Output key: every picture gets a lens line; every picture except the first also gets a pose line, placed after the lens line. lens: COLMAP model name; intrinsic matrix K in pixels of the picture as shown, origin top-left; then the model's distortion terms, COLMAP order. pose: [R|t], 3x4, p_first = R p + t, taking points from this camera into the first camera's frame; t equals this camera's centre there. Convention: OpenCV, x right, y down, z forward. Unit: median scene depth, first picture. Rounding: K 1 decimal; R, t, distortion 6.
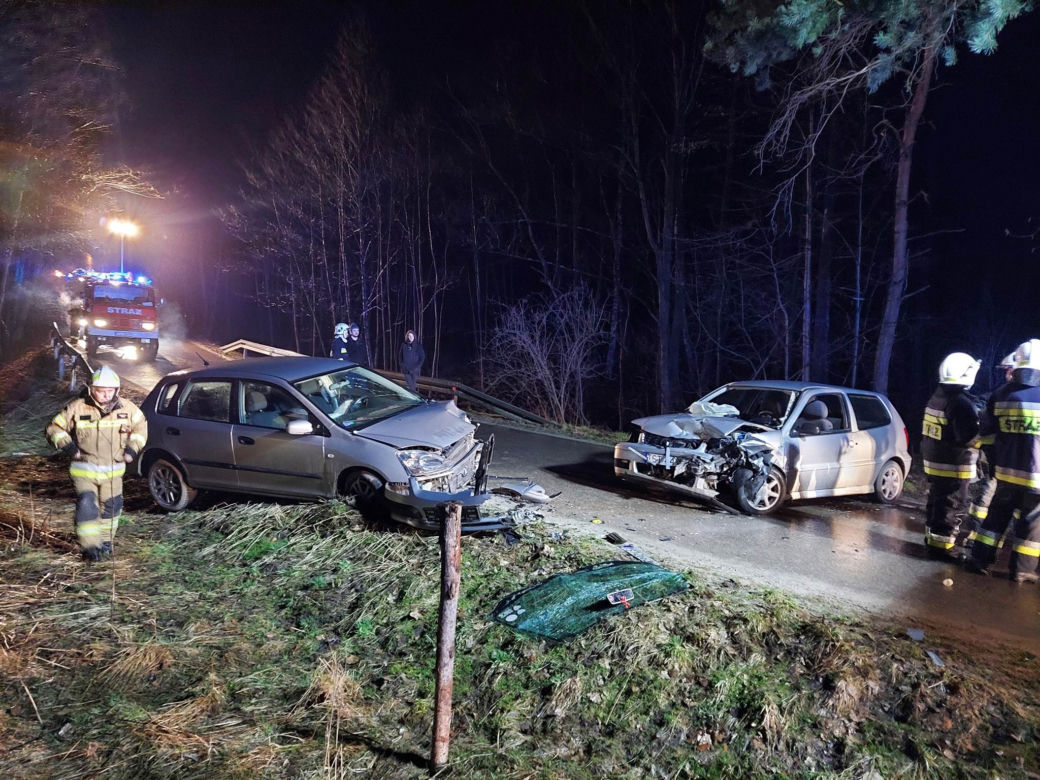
lens RADIAL K [[740.6, 0, 517.2], [0, 740.6, 386.9], [0, 0, 1]] dist [0.134097, -0.141194]
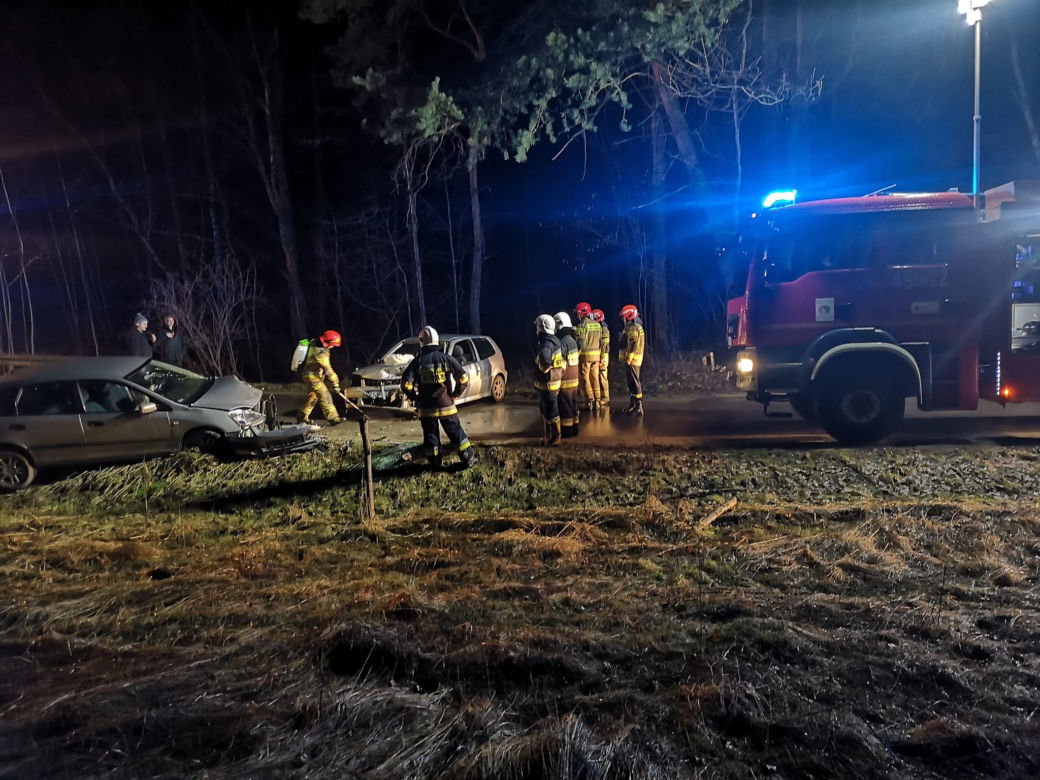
lens RADIAL K [[822.1, 0, 520.0], [0, 822.1, 390.0], [0, 0, 1]] dist [0.068752, -0.060067]
pose [[0.857271, -0.143699, 0.494406, -0.429769], [0.103045, 0.988720, 0.108696, -0.074035], [-0.504449, -0.042235, 0.862408, -0.693210]]
